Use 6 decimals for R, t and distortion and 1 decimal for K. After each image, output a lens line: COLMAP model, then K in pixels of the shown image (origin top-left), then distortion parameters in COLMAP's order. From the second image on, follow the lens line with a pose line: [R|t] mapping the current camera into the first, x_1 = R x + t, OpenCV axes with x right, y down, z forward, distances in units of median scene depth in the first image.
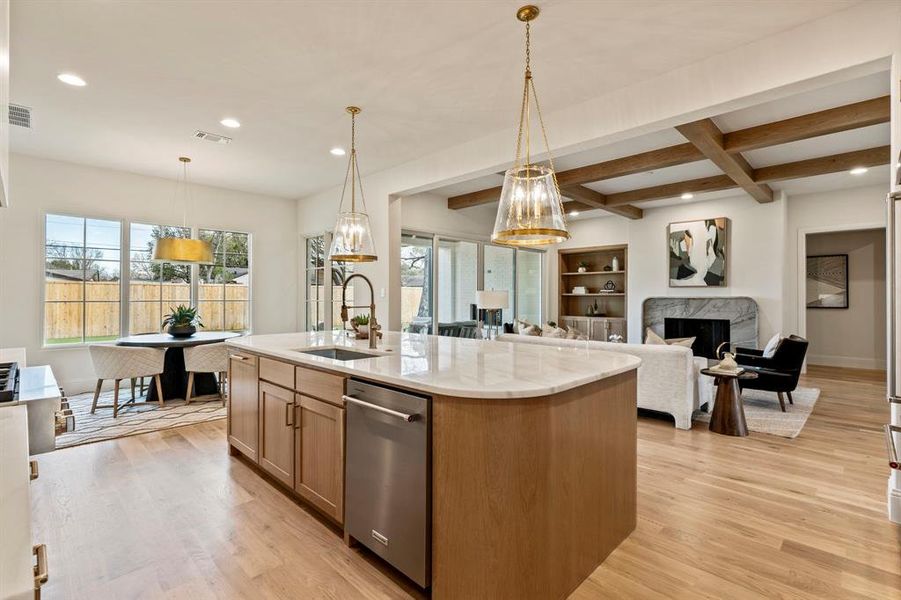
lens RADIAL K [[415.3, 0, 445.0], [0, 415.3, 297.6], [0, 0, 1]] dist [-0.003164, 0.000822]
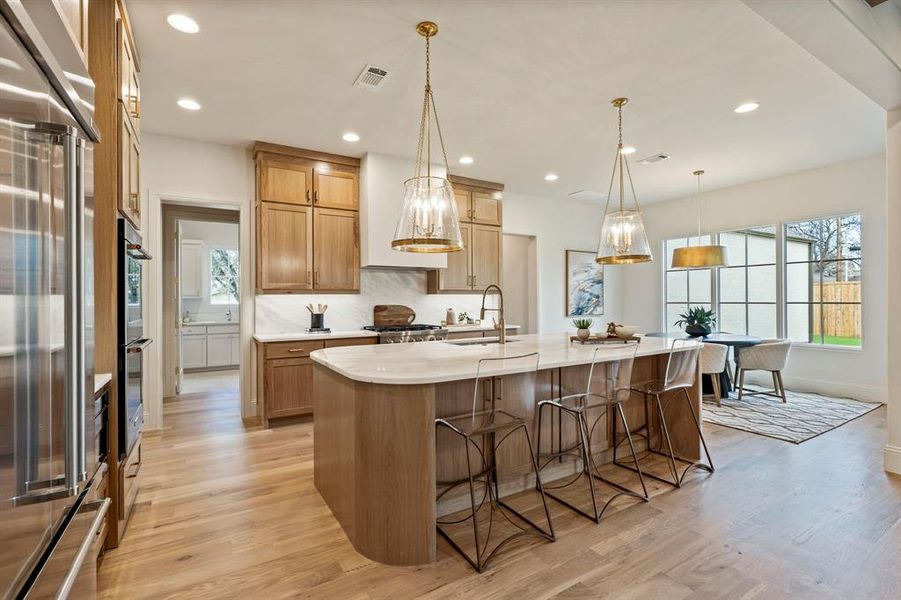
lens RADIAL K [[415.3, 0, 446.7], [0, 415.3, 300.3], [0, 0, 1]] dist [-0.003164, 0.000822]
pose [[-0.237960, 0.005208, -0.971261, 0.705588], [0.004056, 0.999982, 0.004368, -0.008938], [0.971266, -0.002900, -0.237977, 0.760159]]
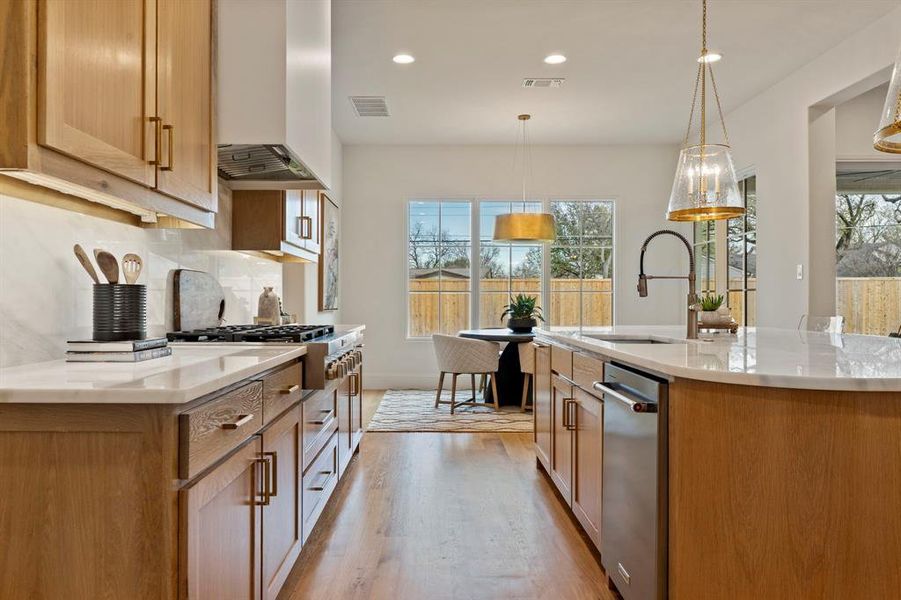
lens RADIAL K [[635.1, 0, 454.0], [0, 635.1, 299.7], [0, 0, 1]] dist [0.007569, 0.002235]
pose [[0.722335, -0.003474, -0.691535, 0.176552], [0.001658, 0.999993, -0.003291, 0.041107], [0.691541, 0.001231, 0.722336, -0.010866]]
